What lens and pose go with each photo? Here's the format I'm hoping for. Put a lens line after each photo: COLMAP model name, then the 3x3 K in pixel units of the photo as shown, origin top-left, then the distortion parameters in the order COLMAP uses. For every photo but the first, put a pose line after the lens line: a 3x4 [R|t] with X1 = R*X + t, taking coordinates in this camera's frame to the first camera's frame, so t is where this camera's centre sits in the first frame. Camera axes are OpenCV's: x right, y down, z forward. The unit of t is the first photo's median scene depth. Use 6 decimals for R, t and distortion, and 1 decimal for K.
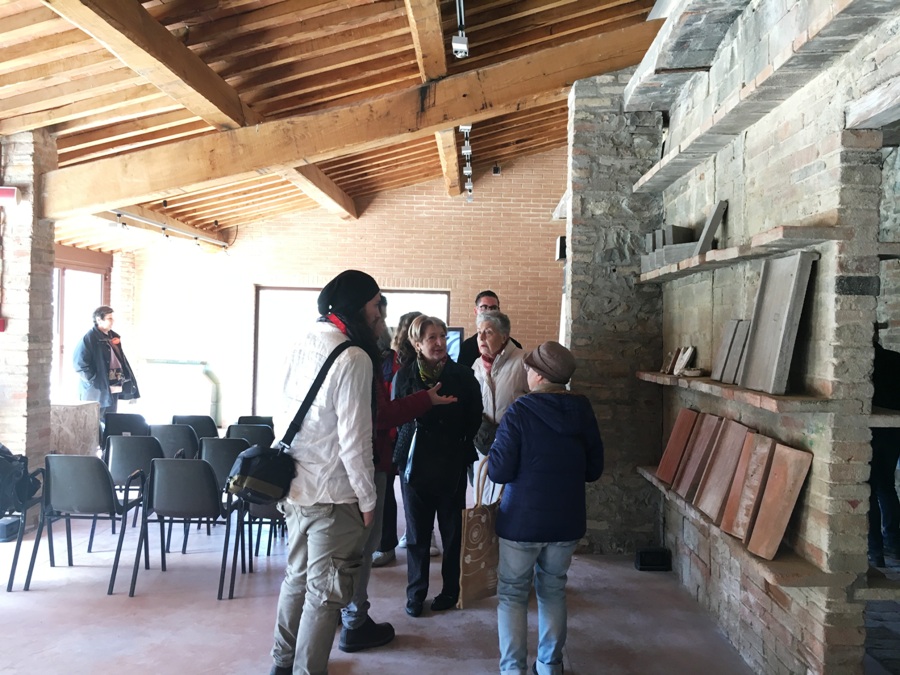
lens RADIAL K [[767.3, 0, 448.9], [0, 767.3, 334.9], [0, 0, 1]] dist [0.033842, -0.044949]
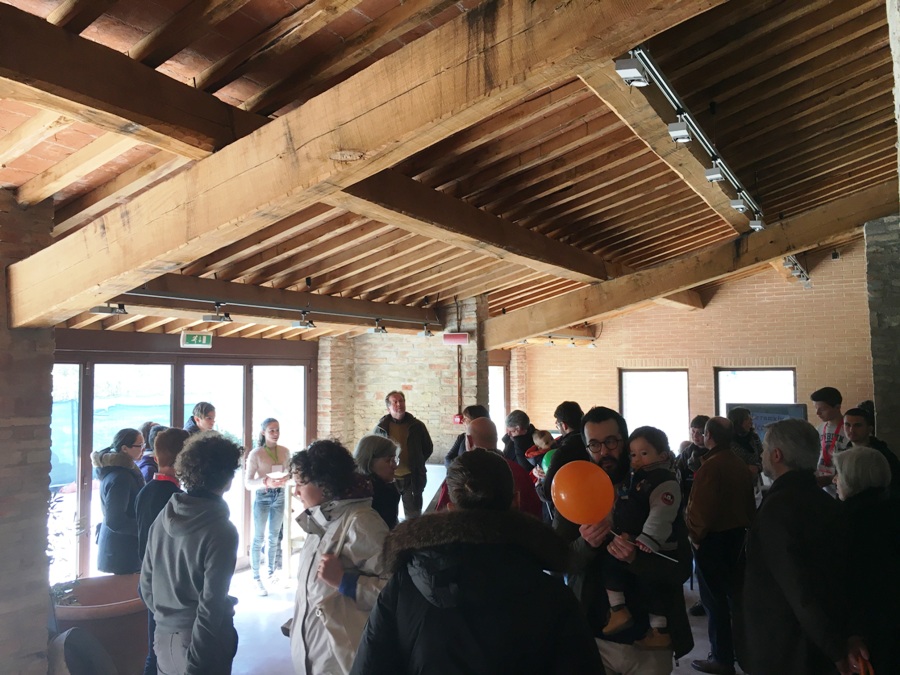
lens RADIAL K [[767.3, 0, 445.0], [0, 767.3, 338.8], [0, 0, 1]] dist [0.033842, -0.044949]
pose [[0.891189, -0.051870, -0.450658, 0.108731], [0.023082, 0.997339, -0.069148, -0.067301], [0.453045, 0.051222, 0.890015, -0.419733]]
